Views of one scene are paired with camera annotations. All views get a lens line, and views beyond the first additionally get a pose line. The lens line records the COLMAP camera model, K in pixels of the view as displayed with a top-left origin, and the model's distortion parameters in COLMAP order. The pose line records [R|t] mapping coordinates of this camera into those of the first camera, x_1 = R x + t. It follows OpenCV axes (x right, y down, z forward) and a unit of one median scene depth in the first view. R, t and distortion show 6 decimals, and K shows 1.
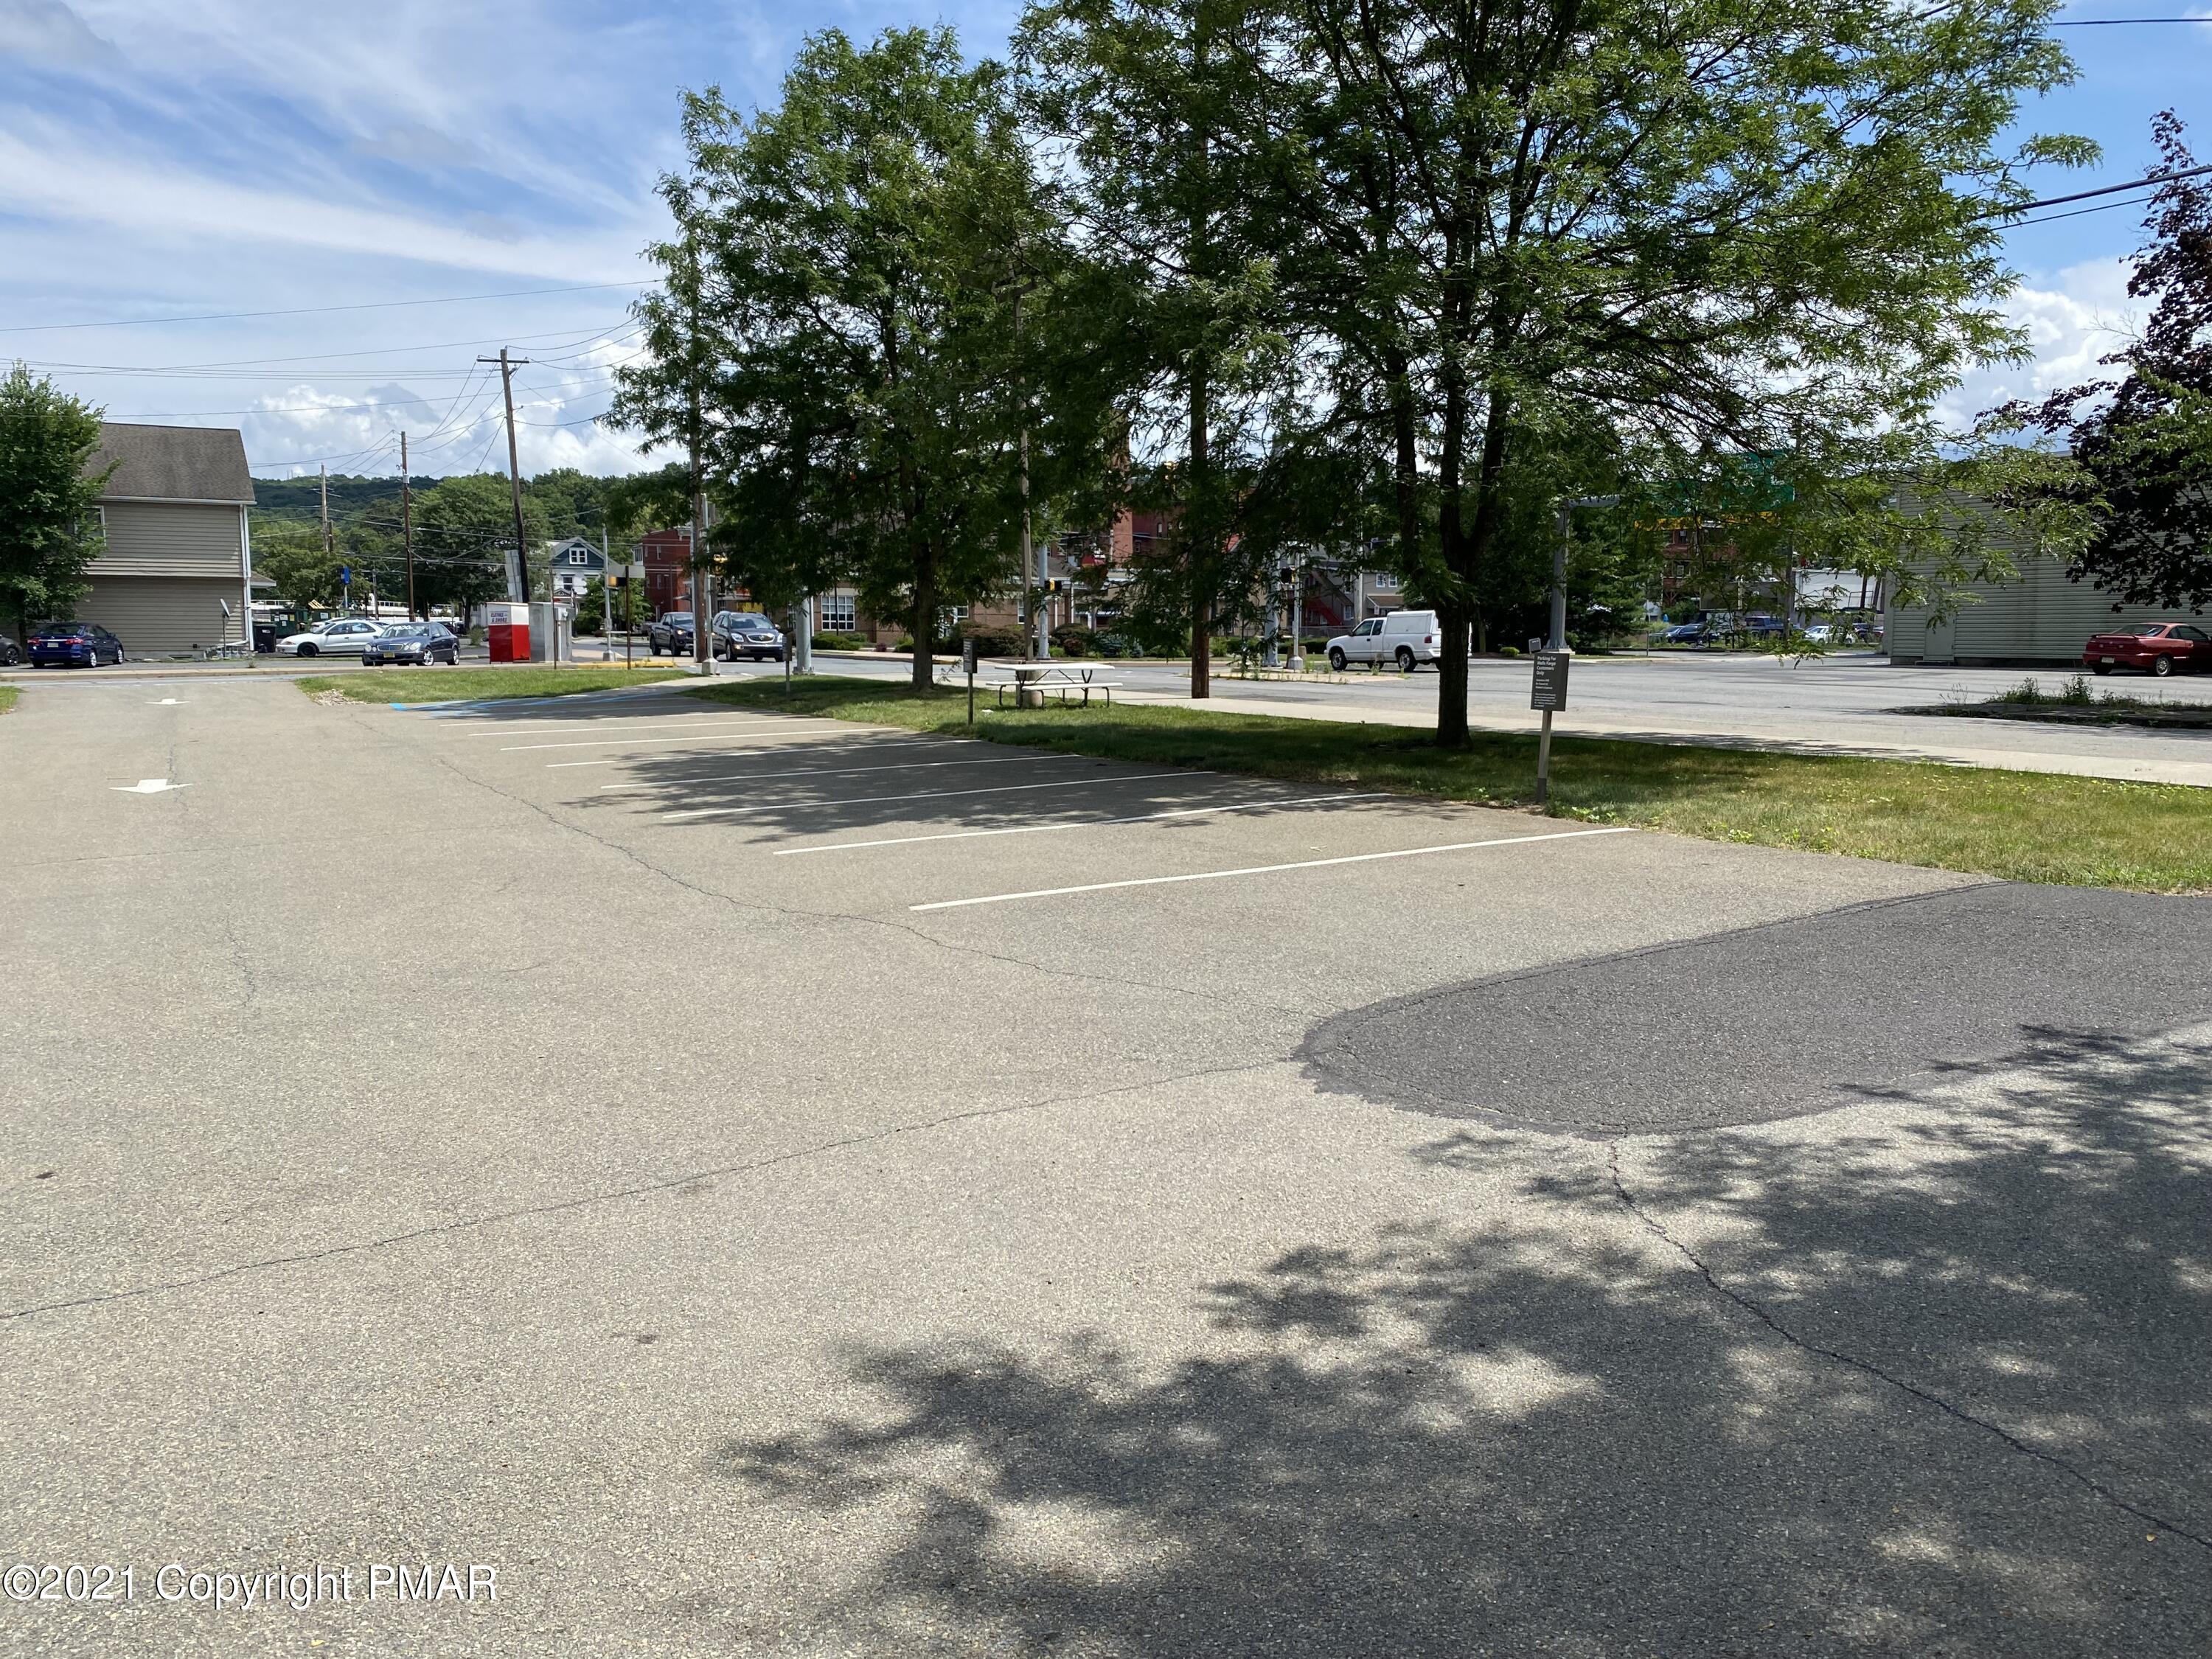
lens RADIAL K [[1674.8, 0, 1101.8], [0, 1674.8, 895.8], [0, 0, 1]] dist [-0.003626, -0.050909]
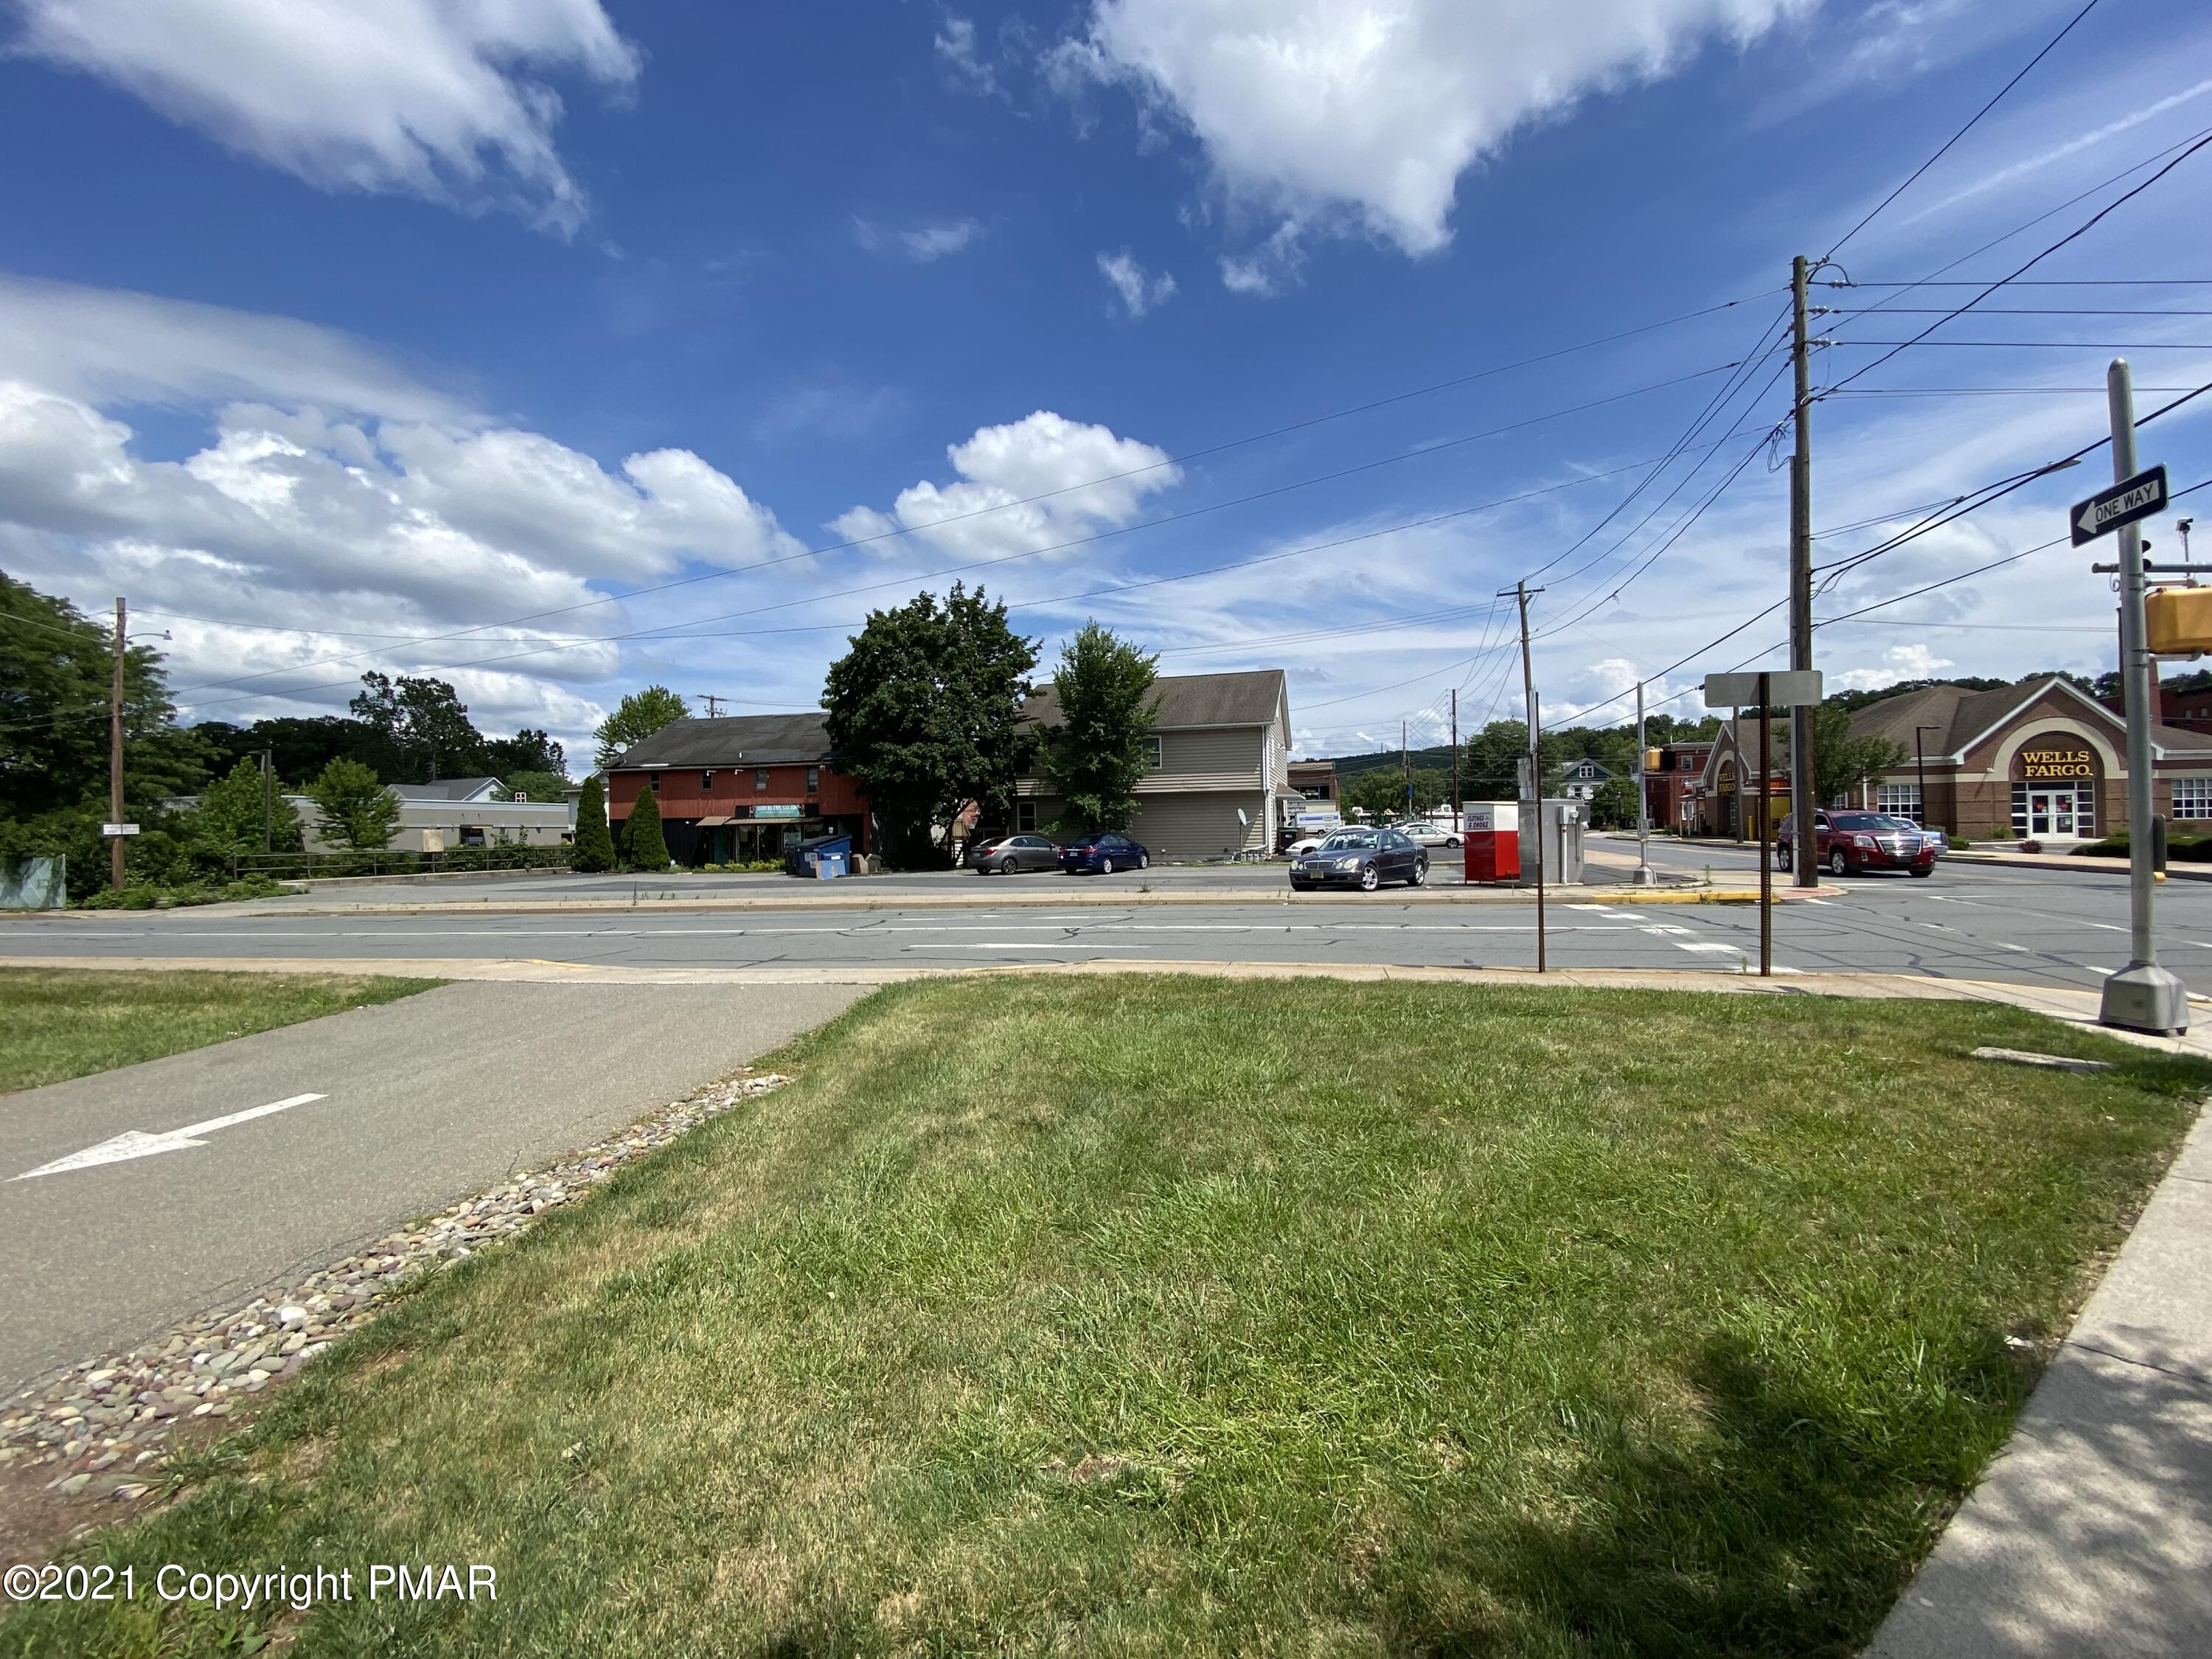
lens RADIAL K [[887.4, 0, 1111.9], [0, 887.4, 823.9], [0, 0, 1]] dist [0.014814, -0.017368]
pose [[0.705684, -0.023315, -0.708143, -0.072104], [-0.088777, 0.988672, -0.121020, -0.038051], [0.702943, 0.148268, 0.695620, 0.225667]]
